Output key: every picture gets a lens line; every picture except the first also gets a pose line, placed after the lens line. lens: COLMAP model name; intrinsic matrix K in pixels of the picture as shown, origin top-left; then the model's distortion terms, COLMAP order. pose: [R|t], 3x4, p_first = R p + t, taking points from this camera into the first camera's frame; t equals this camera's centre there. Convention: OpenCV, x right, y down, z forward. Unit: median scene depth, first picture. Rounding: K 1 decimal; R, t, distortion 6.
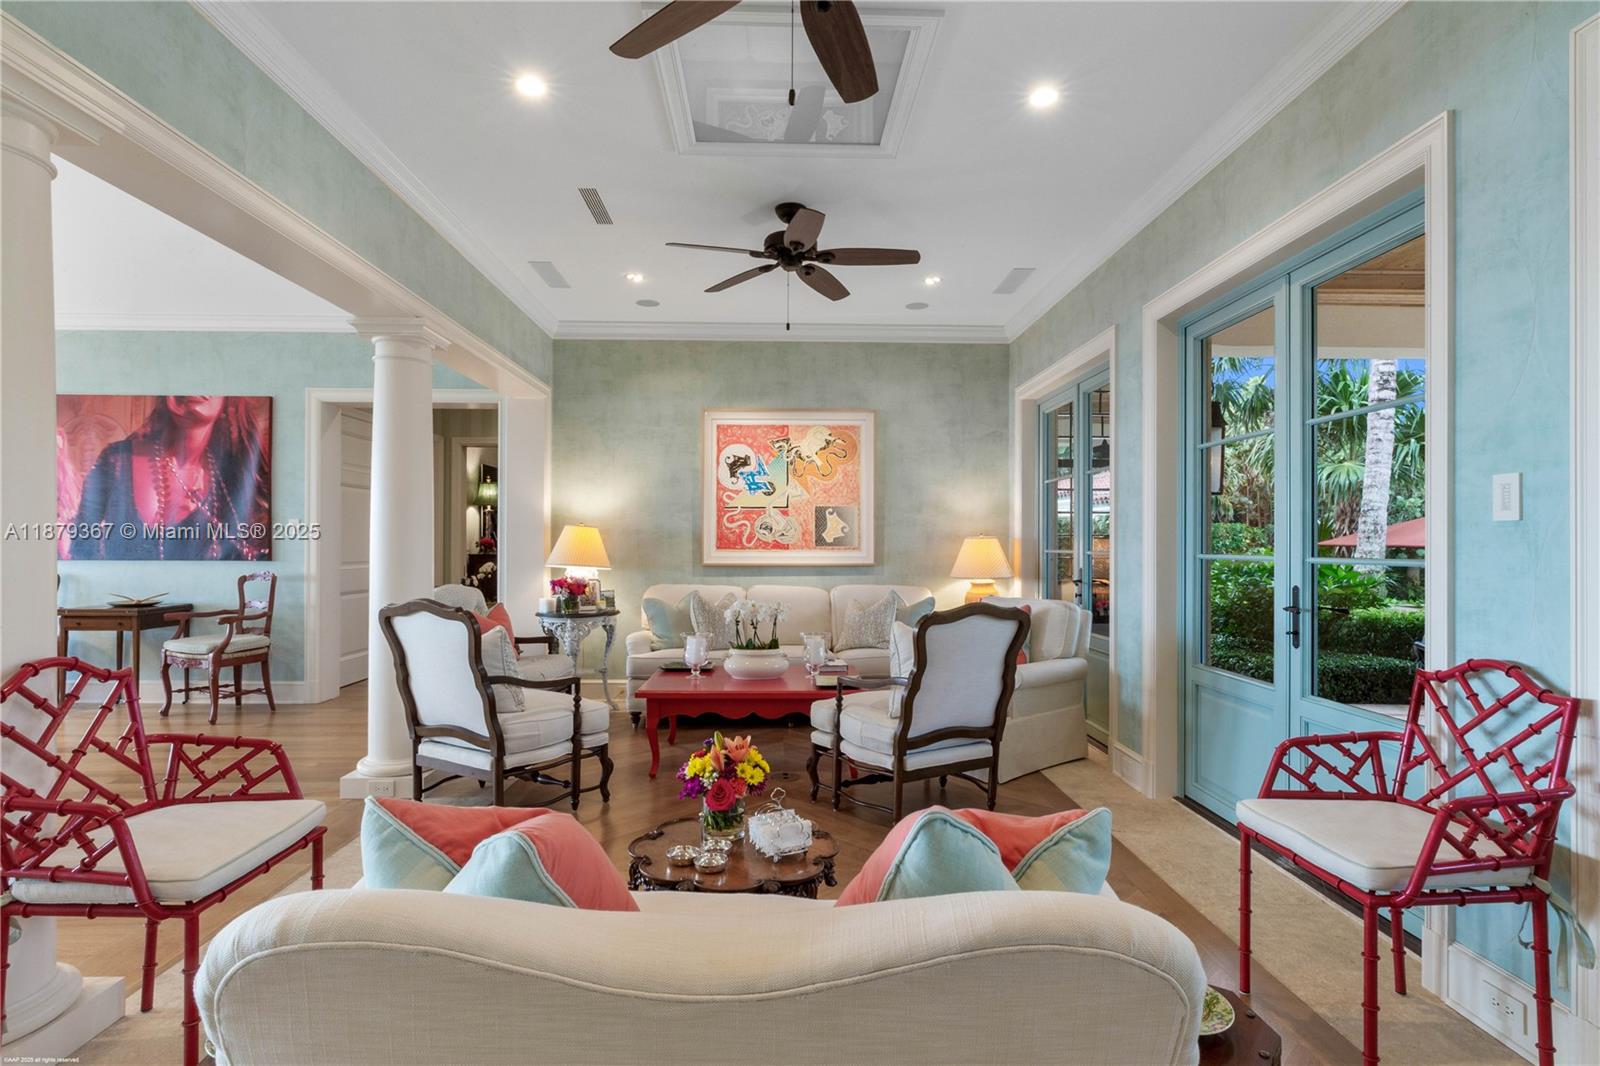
lens RADIAL K [[791.6, 0, 794.6], [0, 791.6, 541.8], [0, 0, 1]] dist [-0.002335, -0.000109]
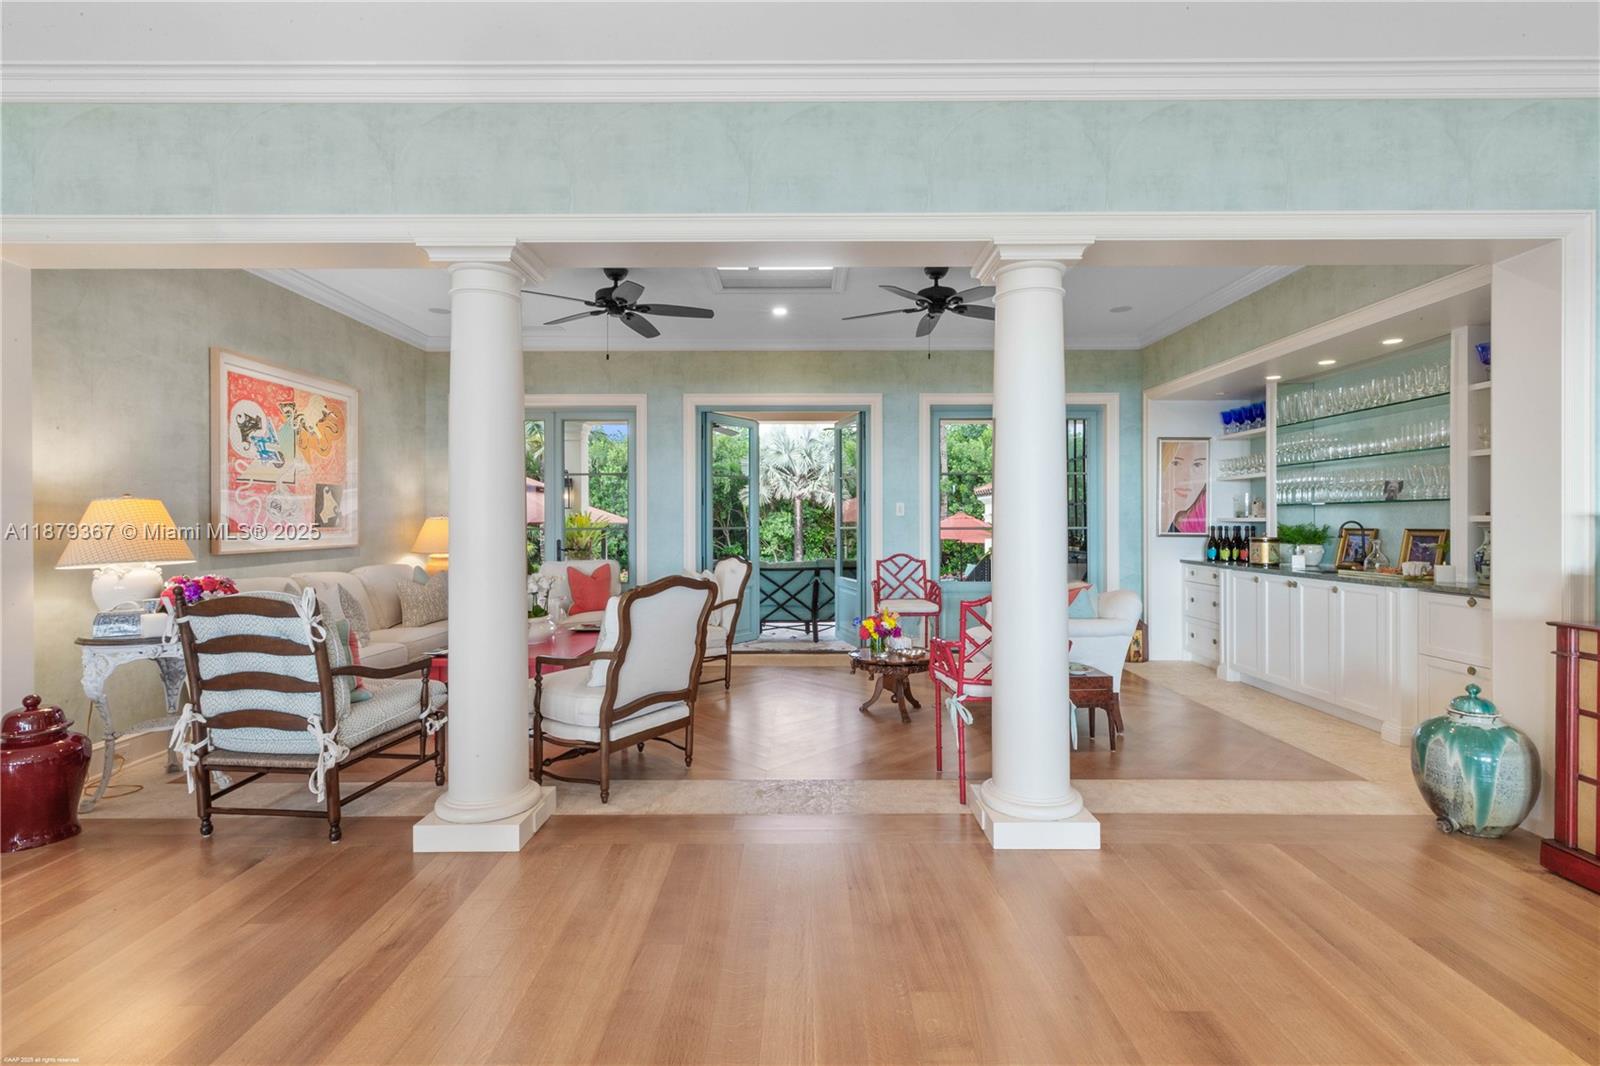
lens RADIAL K [[723.8, 0, 787.6], [0, 723.8, 524.8], [0, 0, 1]] dist [0.004251, -0.001021]
pose [[0.049419, -0.006755, 0.998755, -0.775456], [0.000678, 0.999977, 0.006730, -0.002842], [-0.998778, 0.000344, 0.049422, 0.421972]]
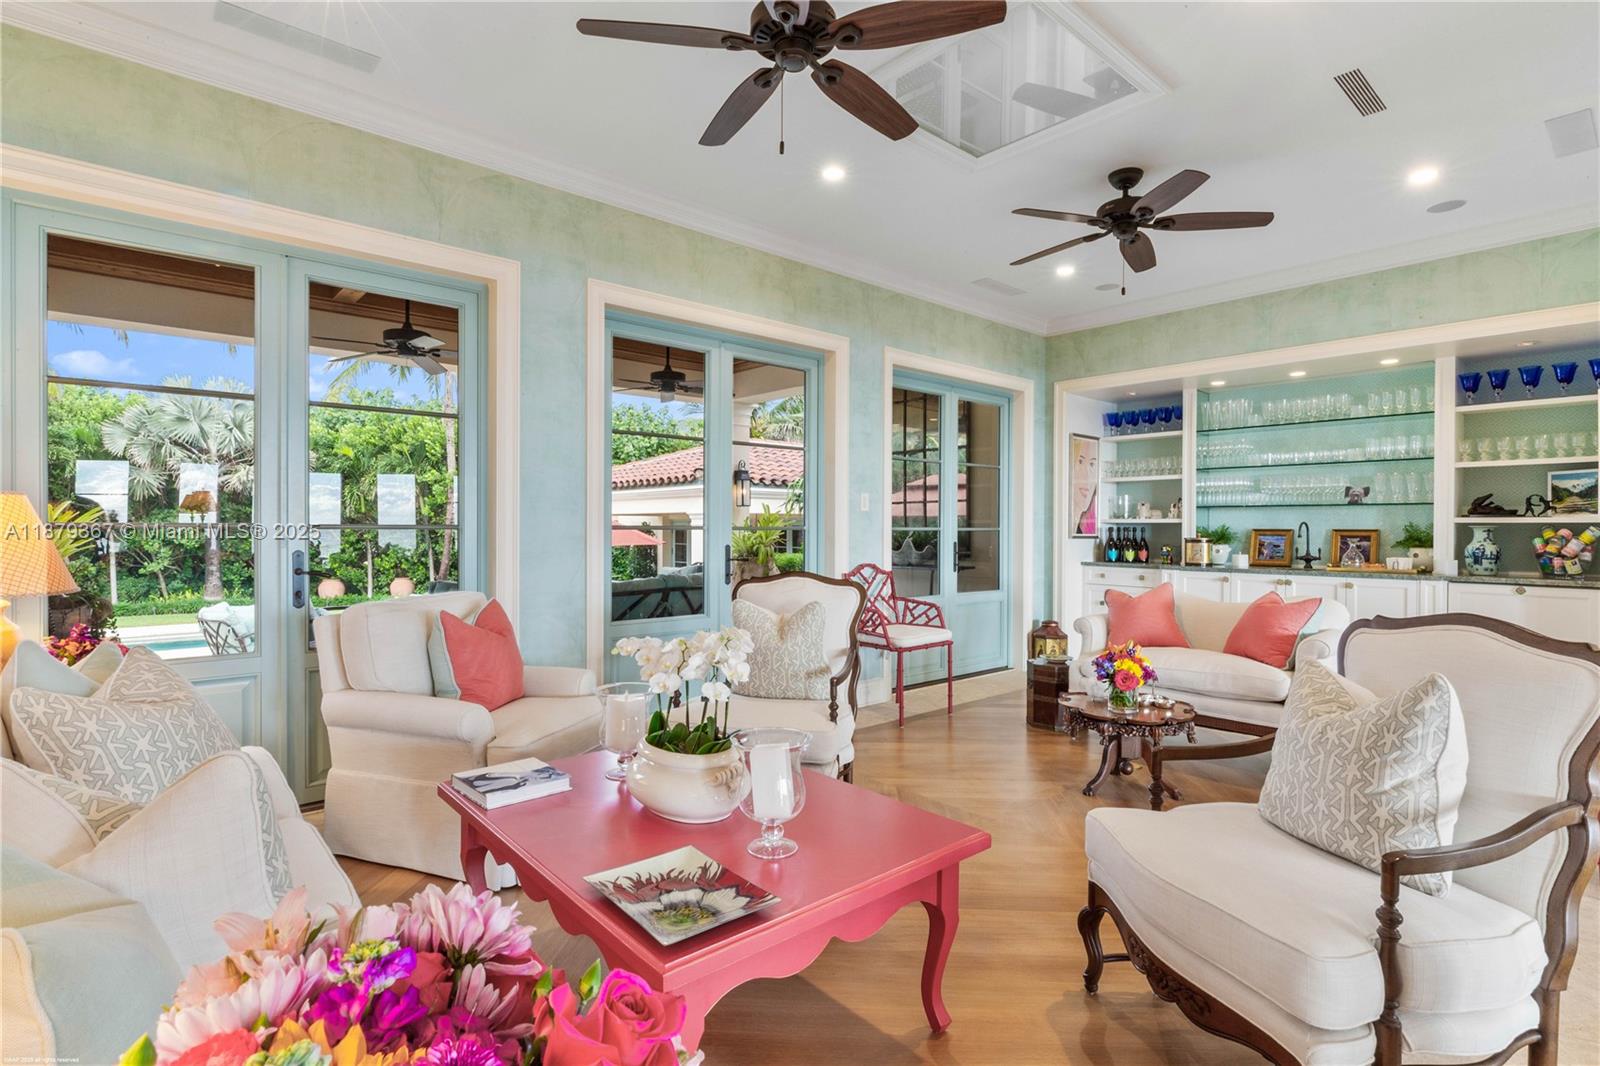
lens RADIAL K [[791.6, 0, 806.1], [0, 791.6, 533.3], [0, 0, 1]] dist [-0.002335, -0.000109]
pose [[-0.635201, -0.010437, 0.772276, -0.322368], [-0.006954, 0.999945, 0.007794, 0.008625], [-0.772316, -0.000420, -0.635239, 0.885649]]
